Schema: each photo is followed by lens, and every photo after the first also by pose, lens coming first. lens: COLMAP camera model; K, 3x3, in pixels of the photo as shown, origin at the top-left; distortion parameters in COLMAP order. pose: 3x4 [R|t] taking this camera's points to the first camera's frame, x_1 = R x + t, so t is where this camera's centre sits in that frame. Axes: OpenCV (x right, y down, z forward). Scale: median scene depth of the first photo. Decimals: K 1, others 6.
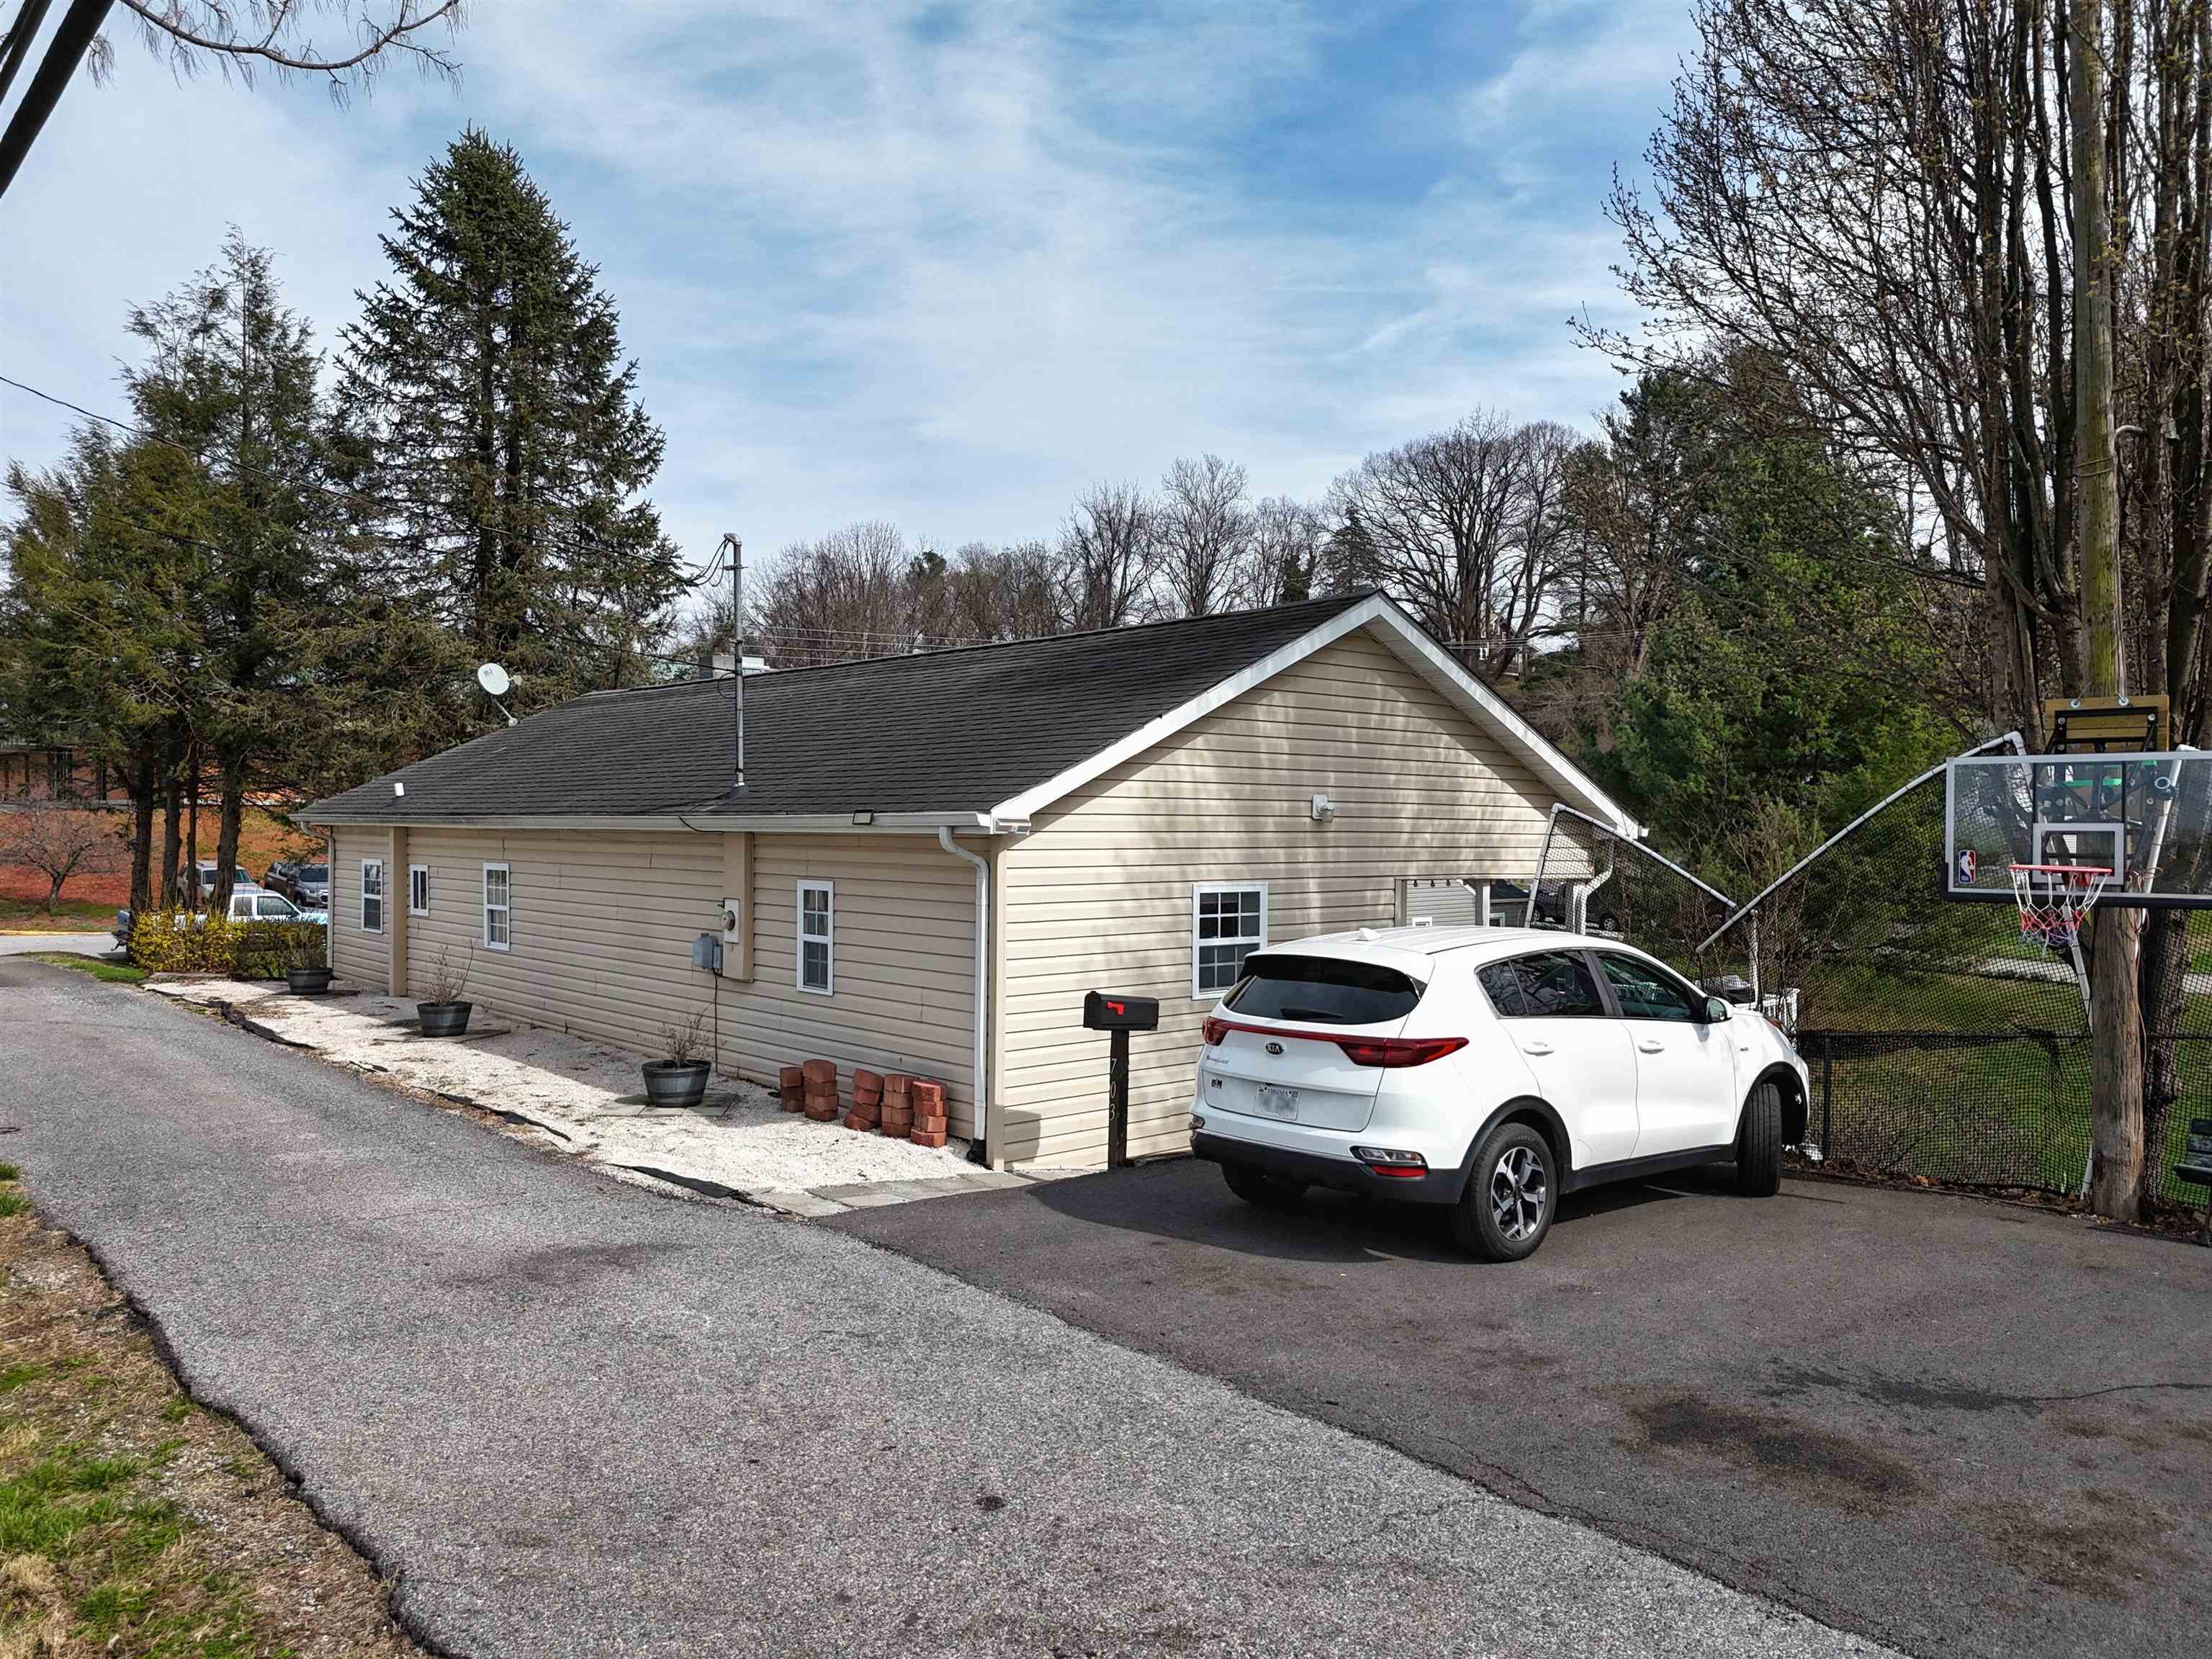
lens RADIAL K [[1624.2, 0, 1109.7], [0, 1624.2, 825.1], [0, 0, 1]] dist [0.075139, -0.075563]
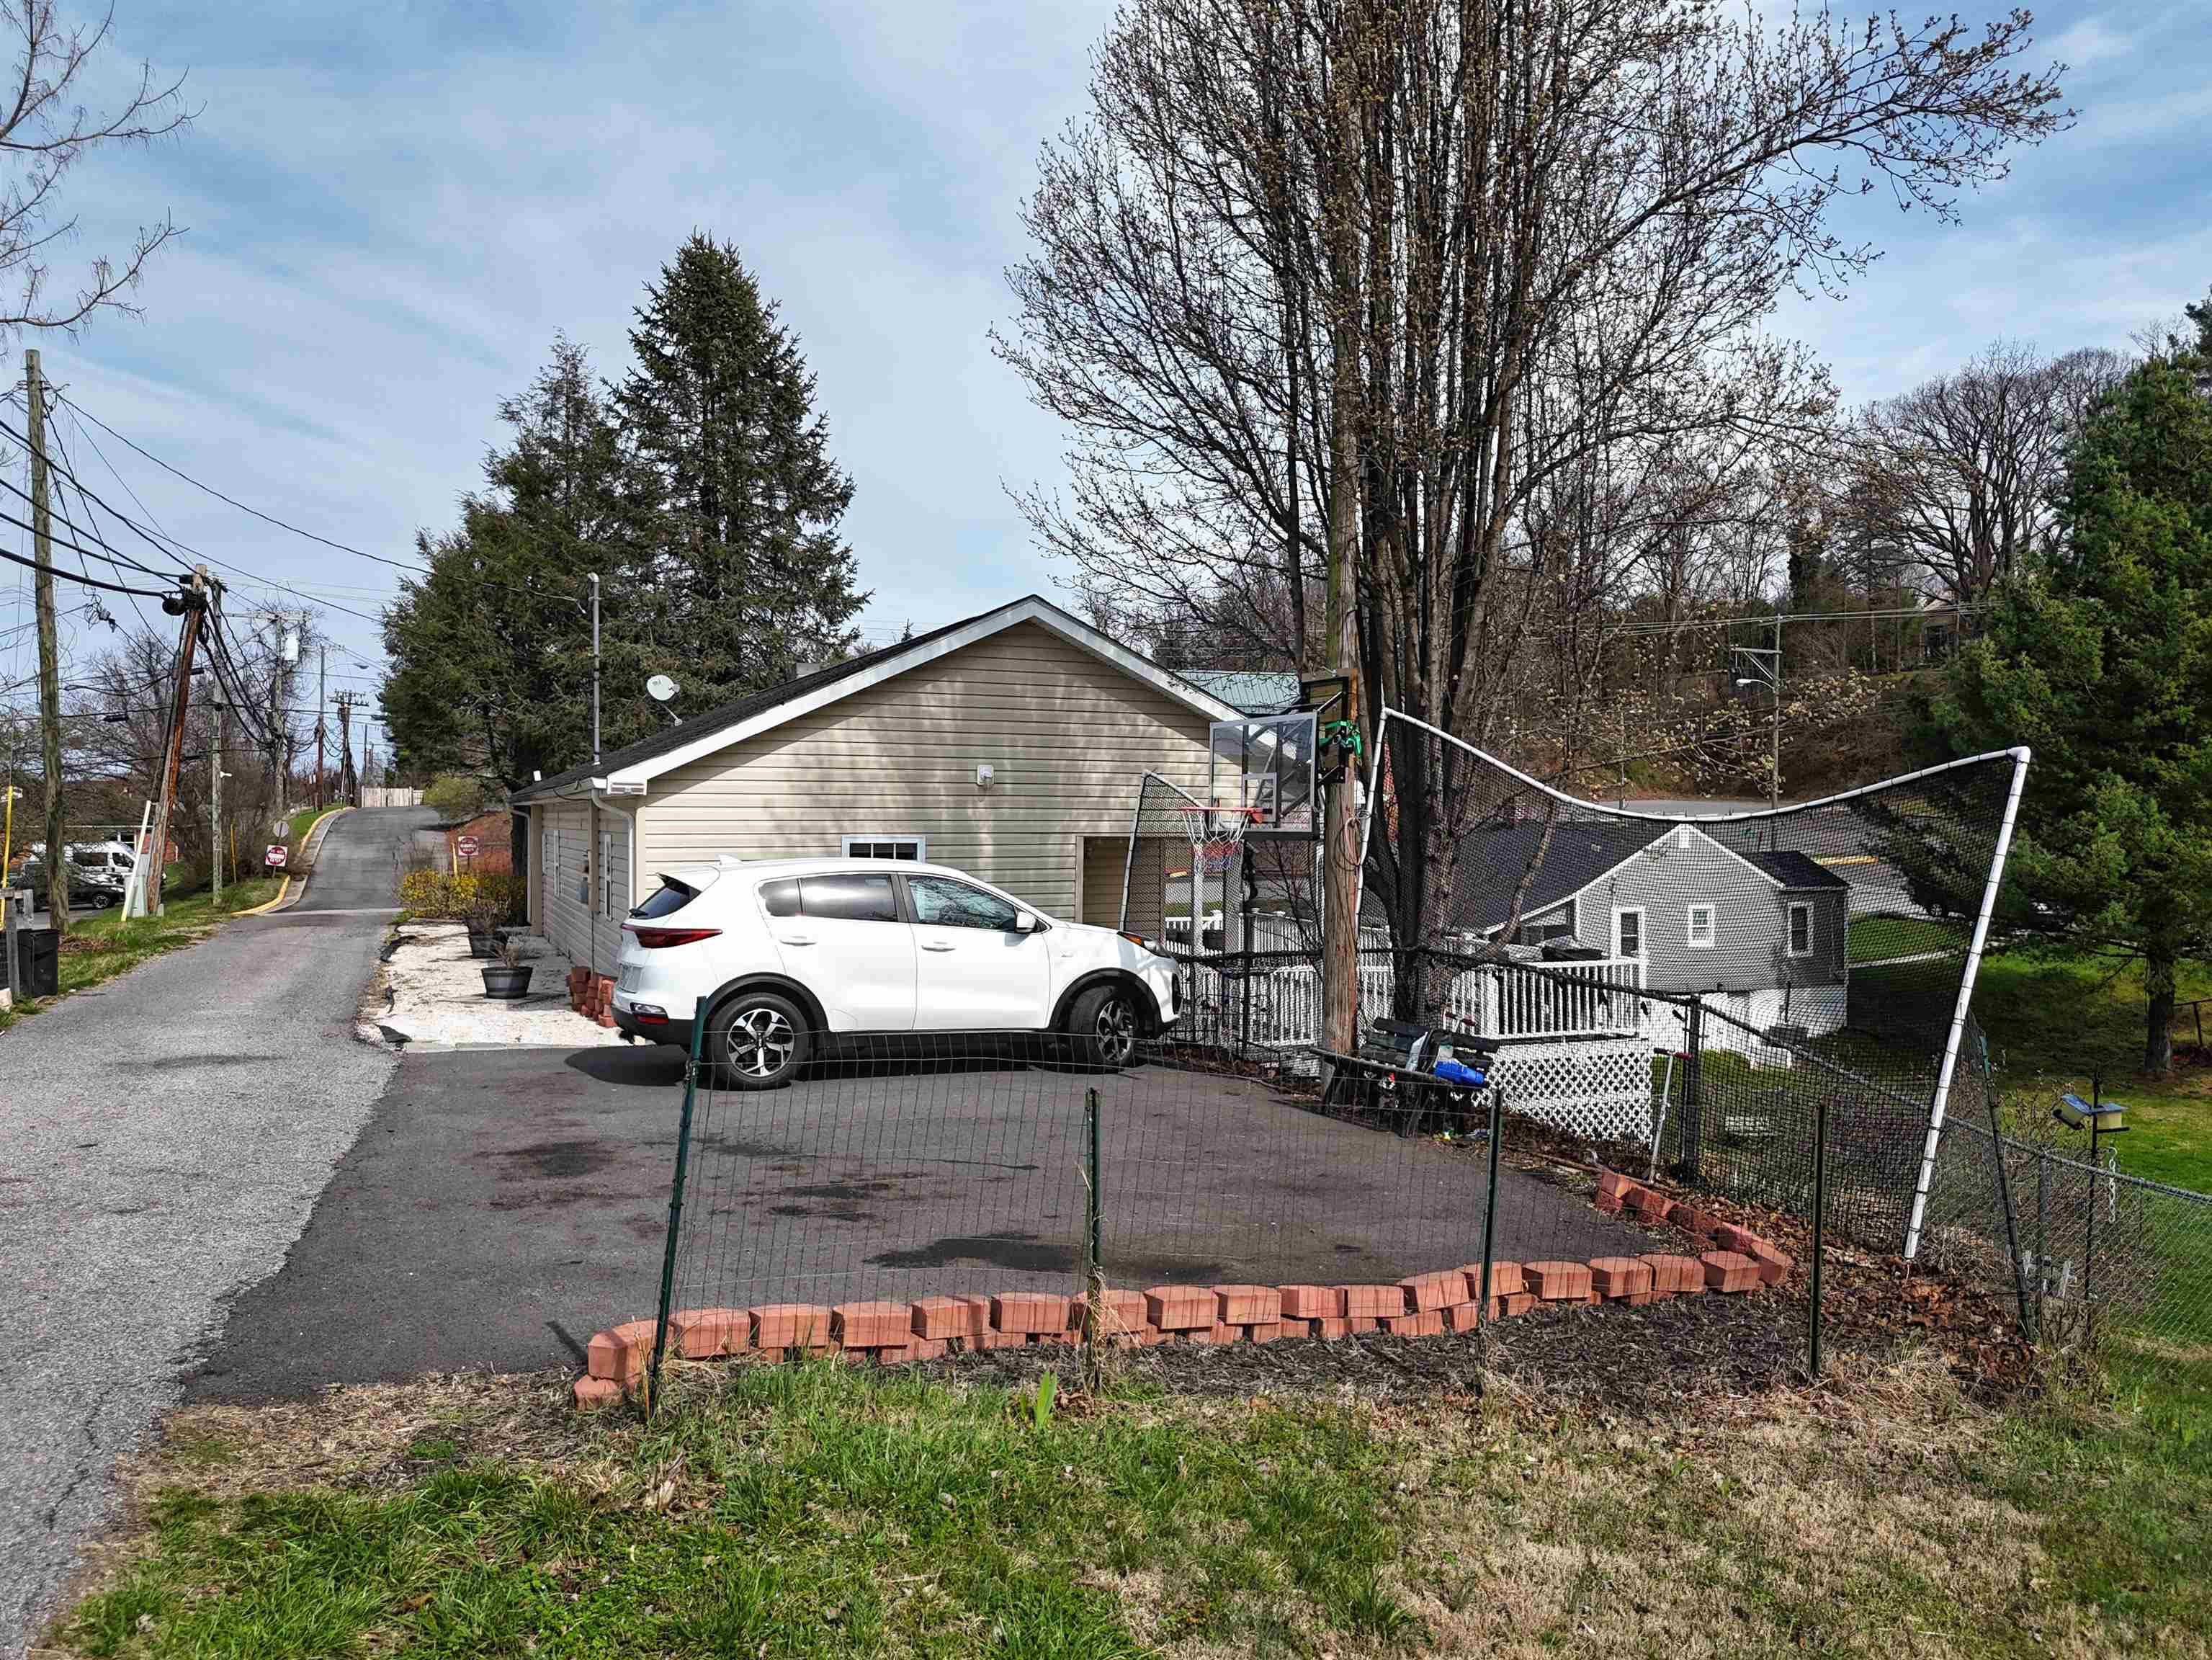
lens RADIAL K [[1657.5, 0, 1088.7], [0, 1657.5, 823.7], [0, 0, 1]] dist [0.068383, -0.066571]
pose [[0.946207, -0.003692, -0.323541, 0.632362], [0.004046, 0.999992, 0.000422, 0.026500], [0.323537, -0.001709, 0.946214, -0.156341]]
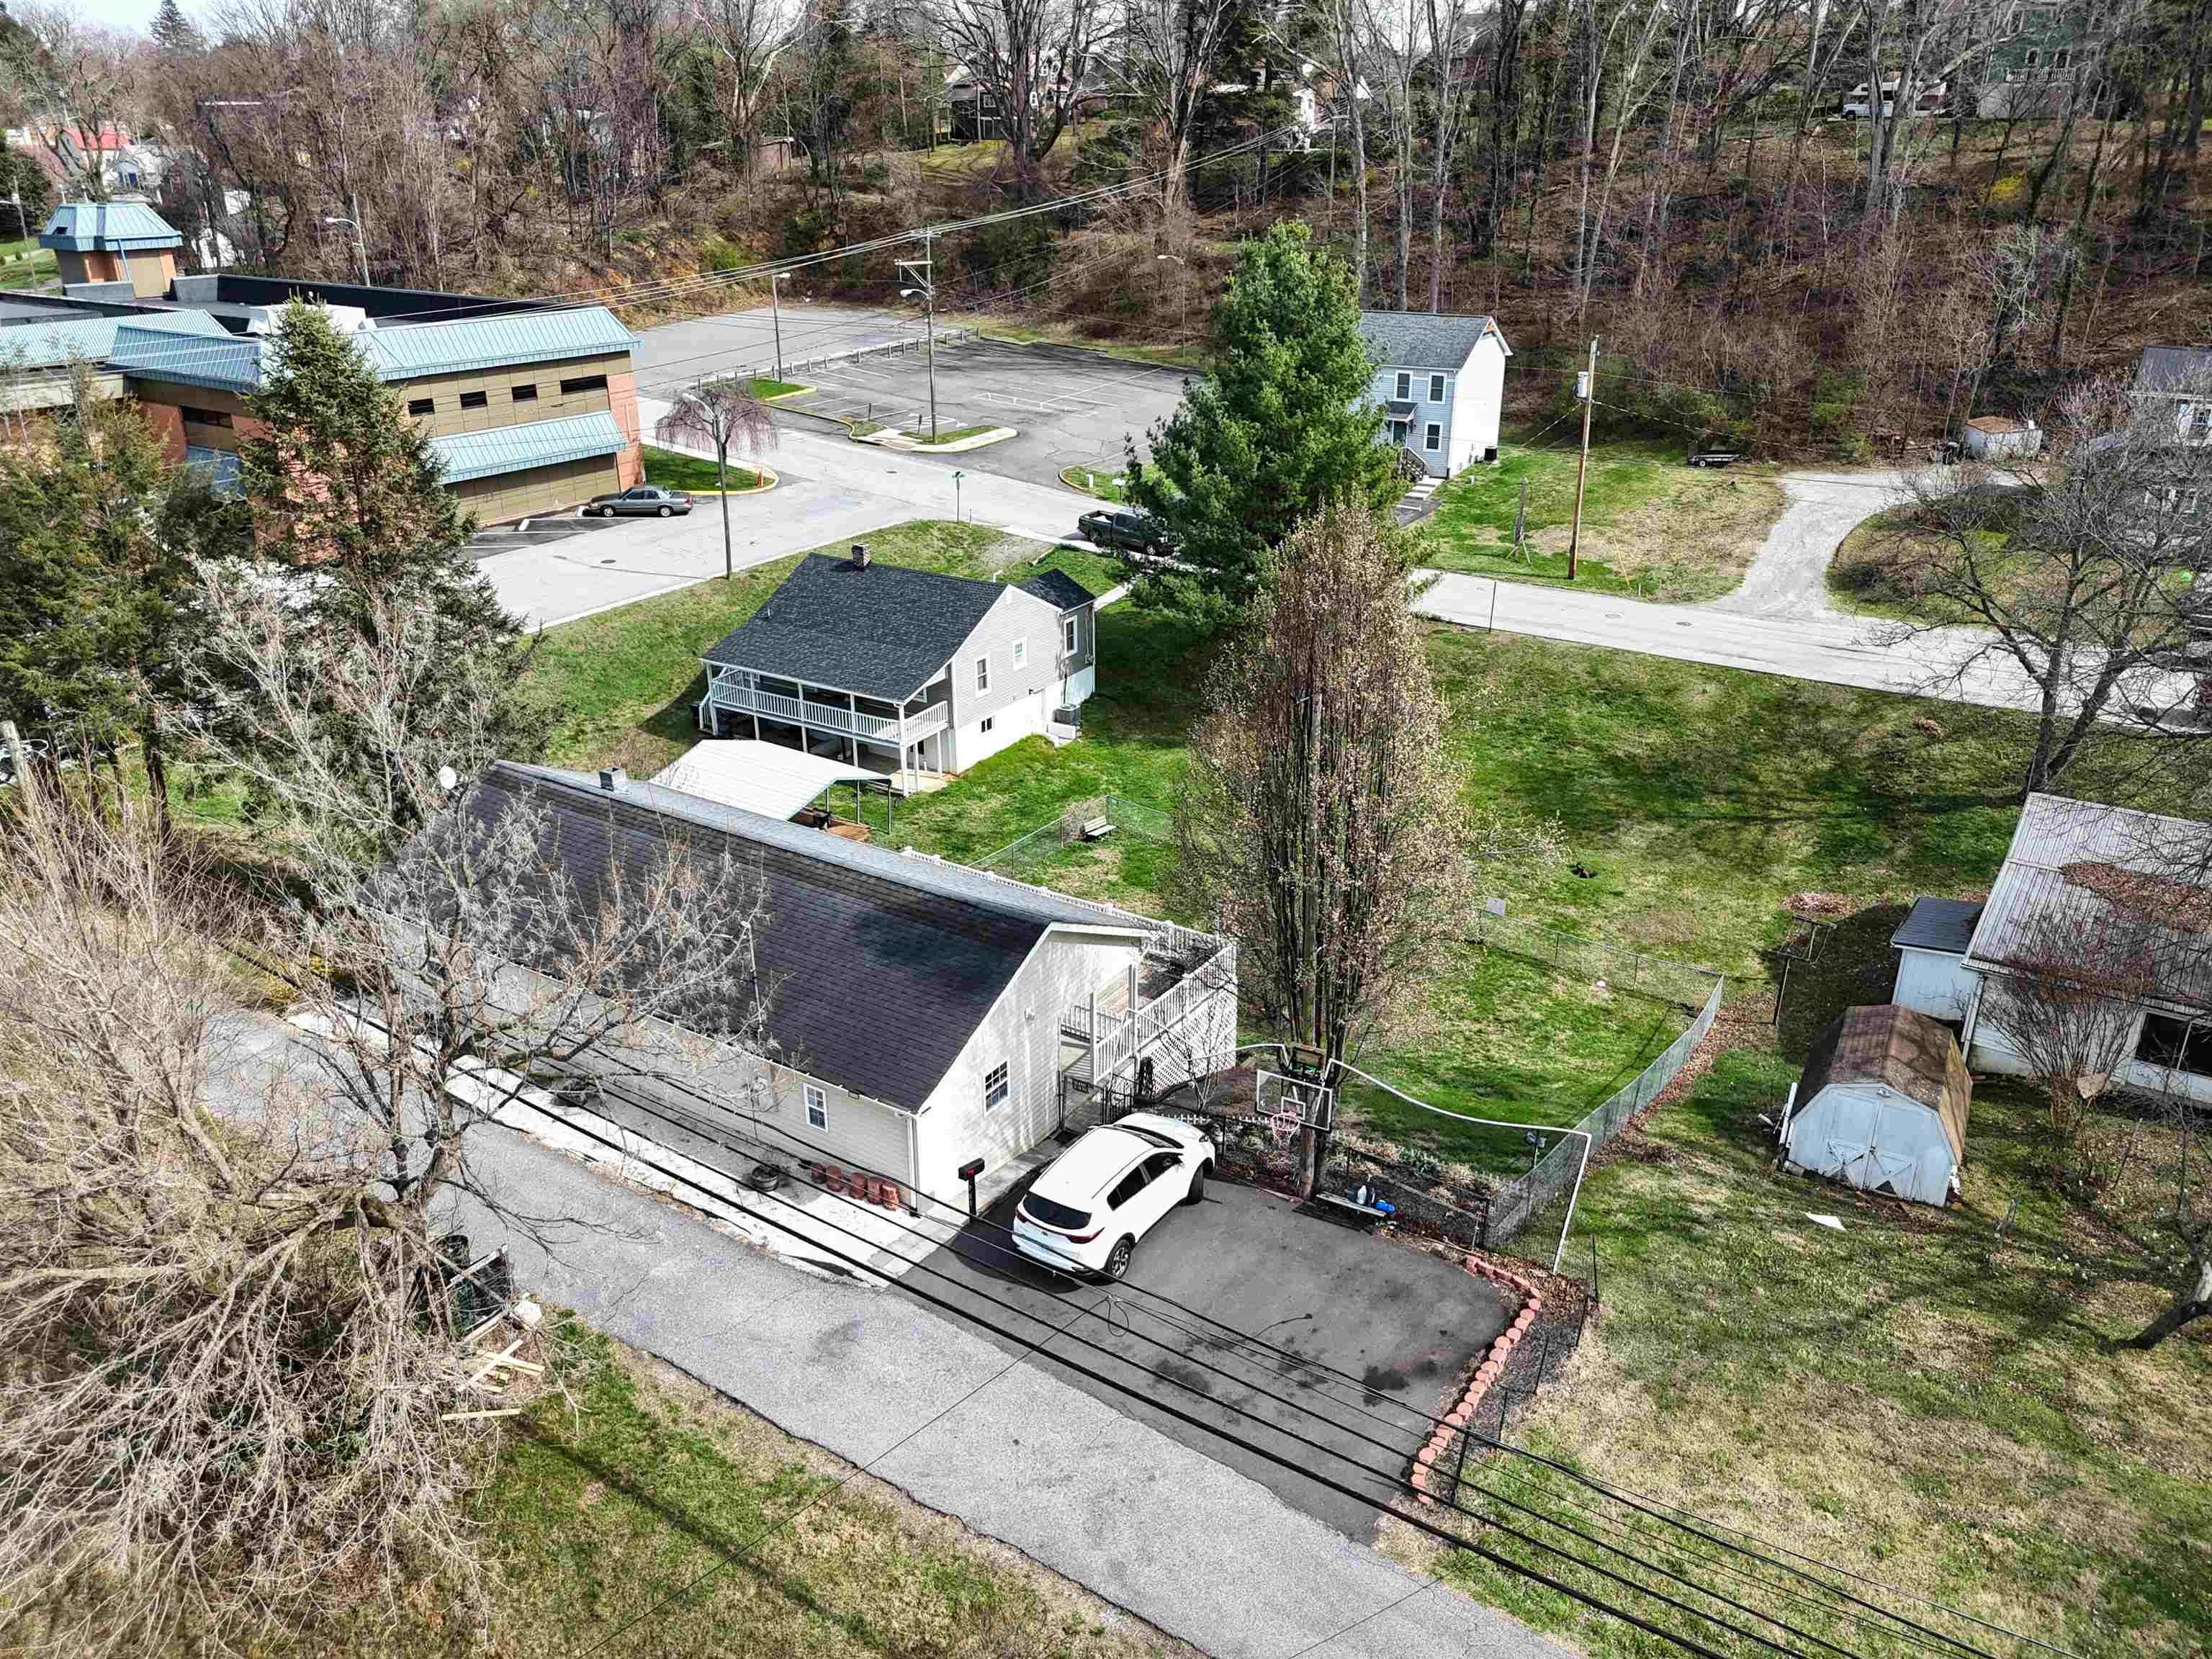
lens RADIAL K [[1624.2, 0, 1109.7], [0, 1624.2, 825.1], [0, 0, 1]] dist [0.075139, -0.075563]
pose [[0.963122, -0.110989, 0.245108, -0.301681], [0.008714, 0.923347, 0.383867, -1.175257], [-0.268925, -0.367575, 0.890263, -1.005764]]
